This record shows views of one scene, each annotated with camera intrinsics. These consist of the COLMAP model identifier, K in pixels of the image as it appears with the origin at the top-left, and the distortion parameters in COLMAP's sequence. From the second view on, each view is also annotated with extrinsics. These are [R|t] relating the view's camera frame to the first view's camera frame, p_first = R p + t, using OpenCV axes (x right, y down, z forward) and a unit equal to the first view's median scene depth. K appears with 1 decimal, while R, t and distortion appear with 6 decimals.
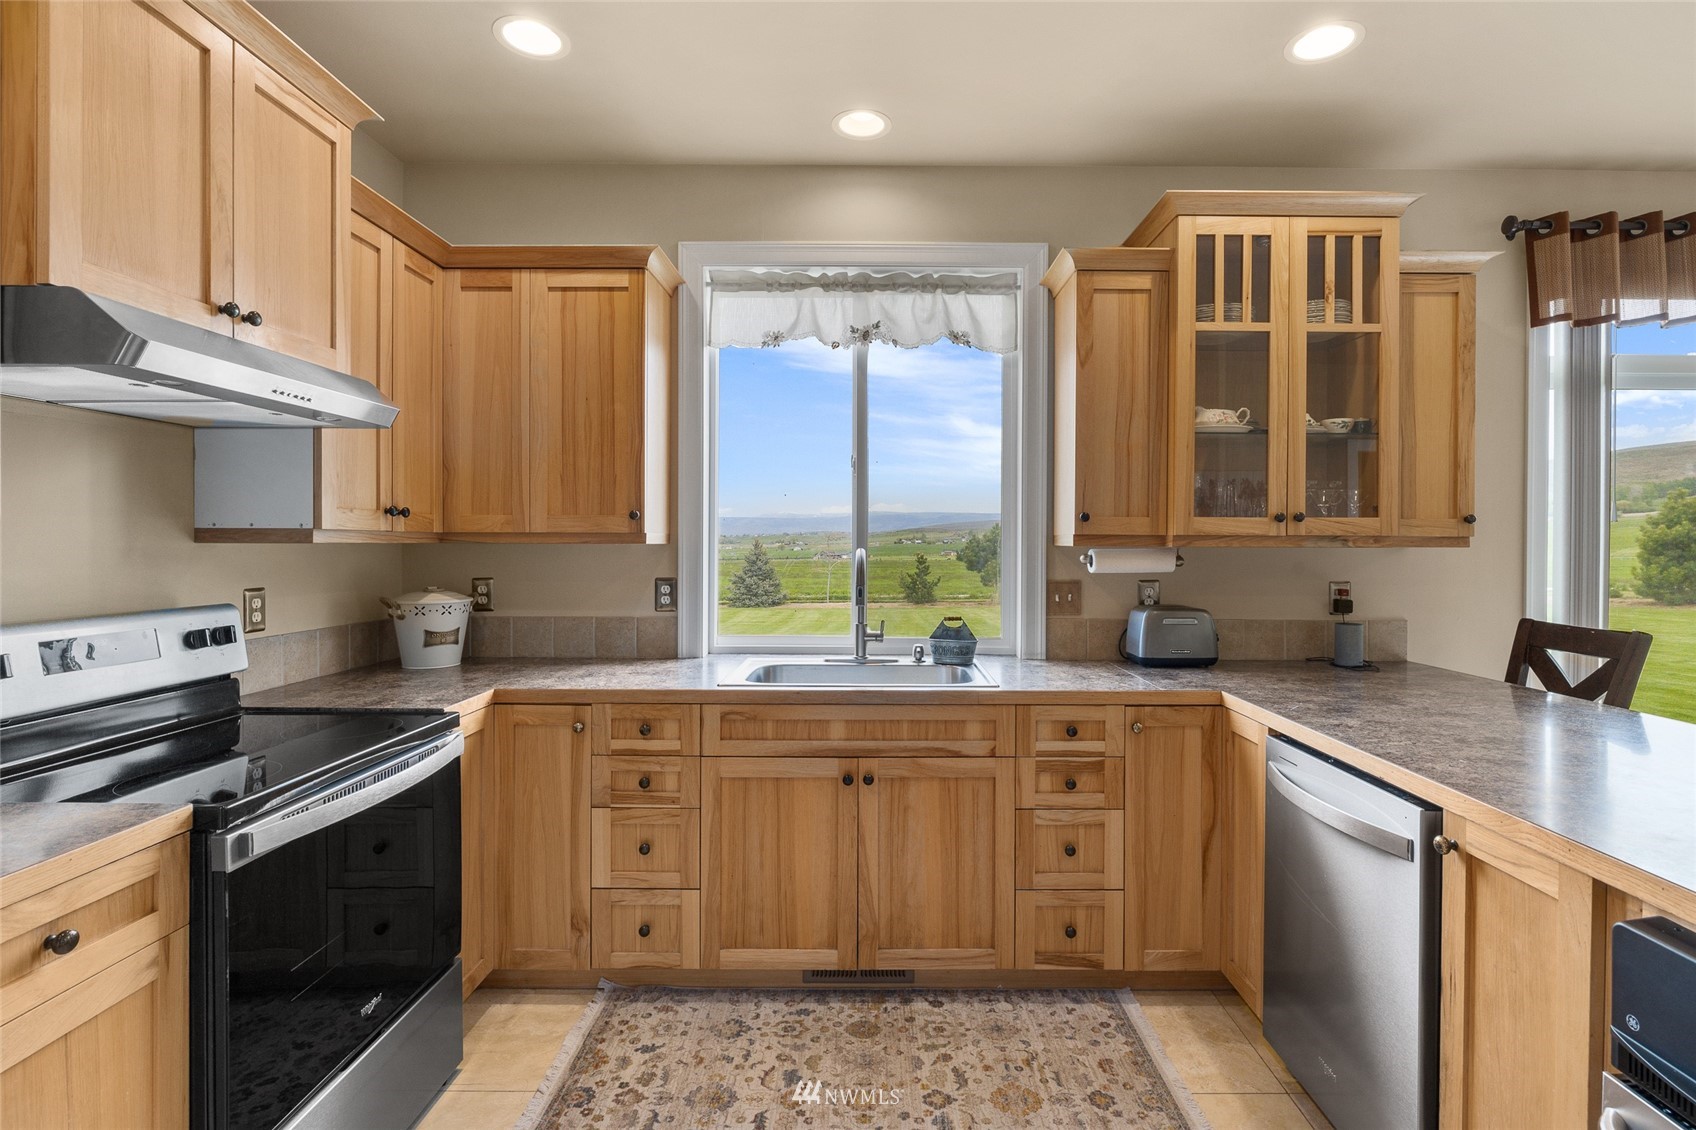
lens RADIAL K [[814.0, 0, 851.3], [0, 814.0, 548.3], [0, 0, 1]] dist [-0.010058, -0.001074]
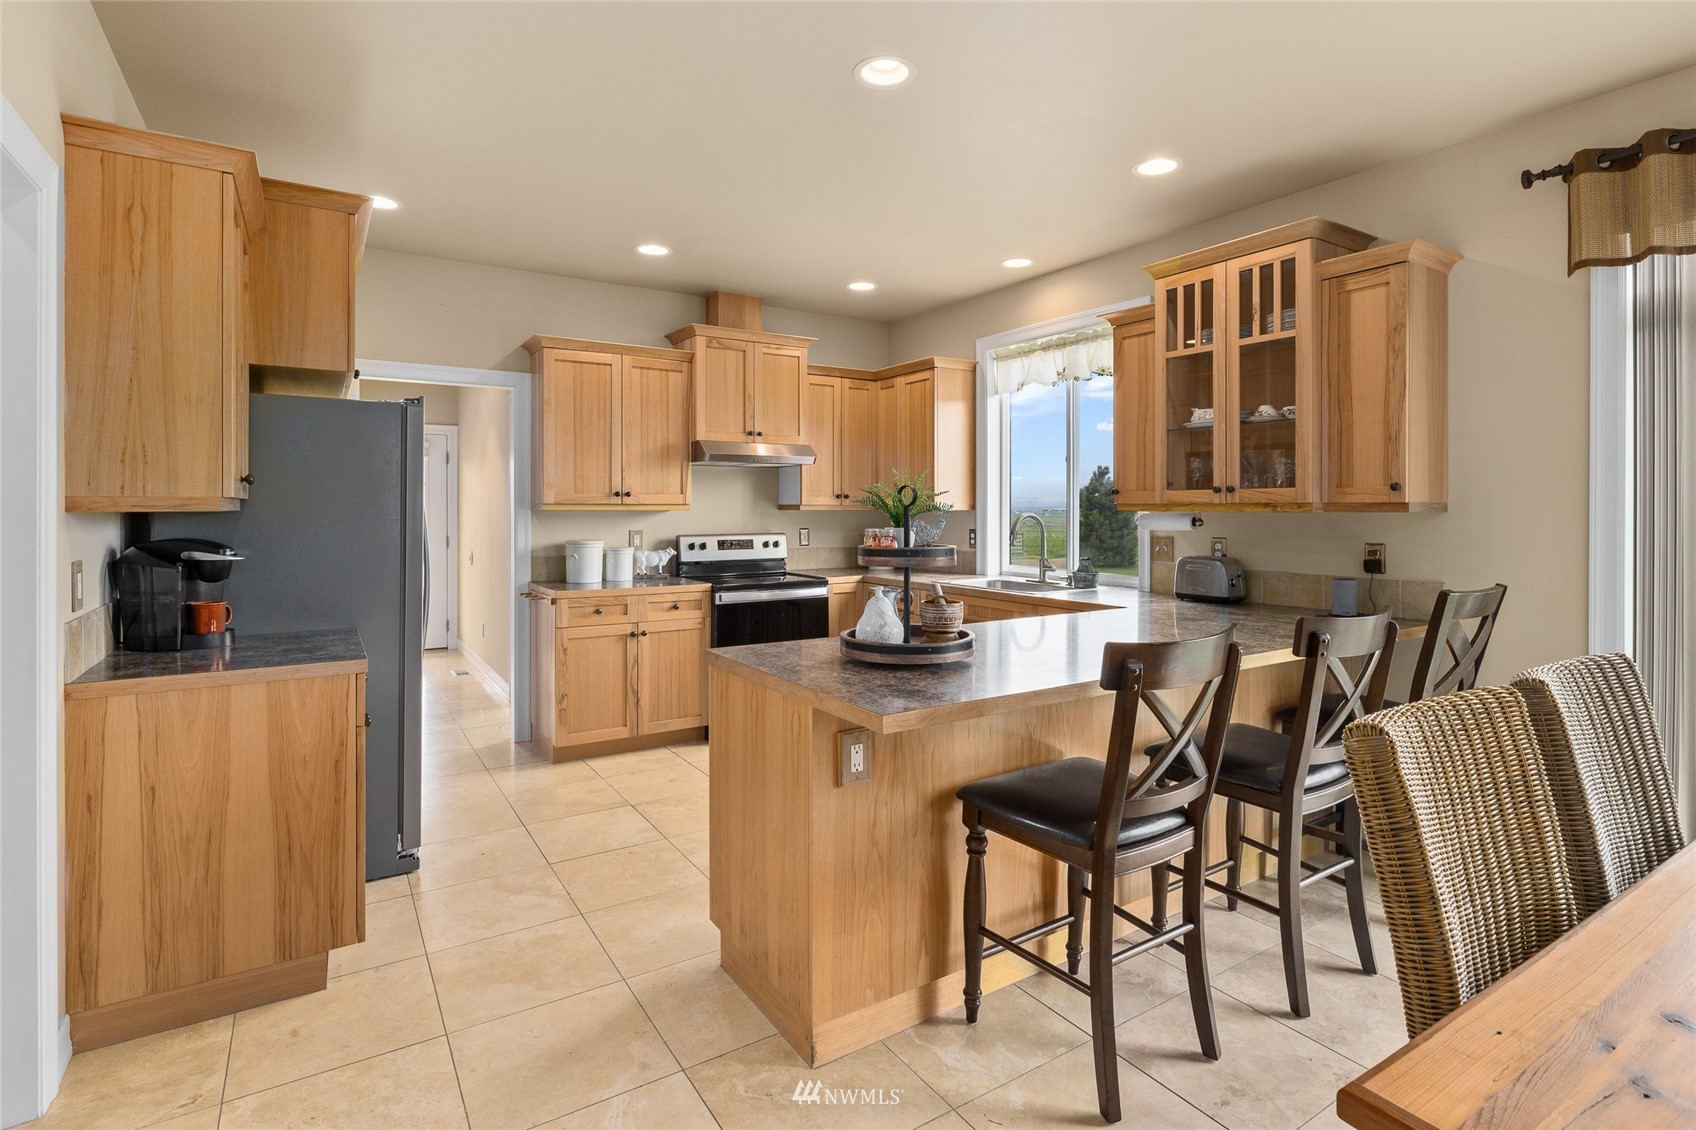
lens RADIAL K [[790.7, 0, 834.4], [0, 790.7, 515.2], [0, 0, 1]] dist [-0.003166, -0.000224]
pose [[0.542350, 0.003880, -0.840144, 1.236422], [-0.003892, 0.999990, 0.002106, 0.003443], [0.840143, 0.002127, 0.542360, -0.224438]]
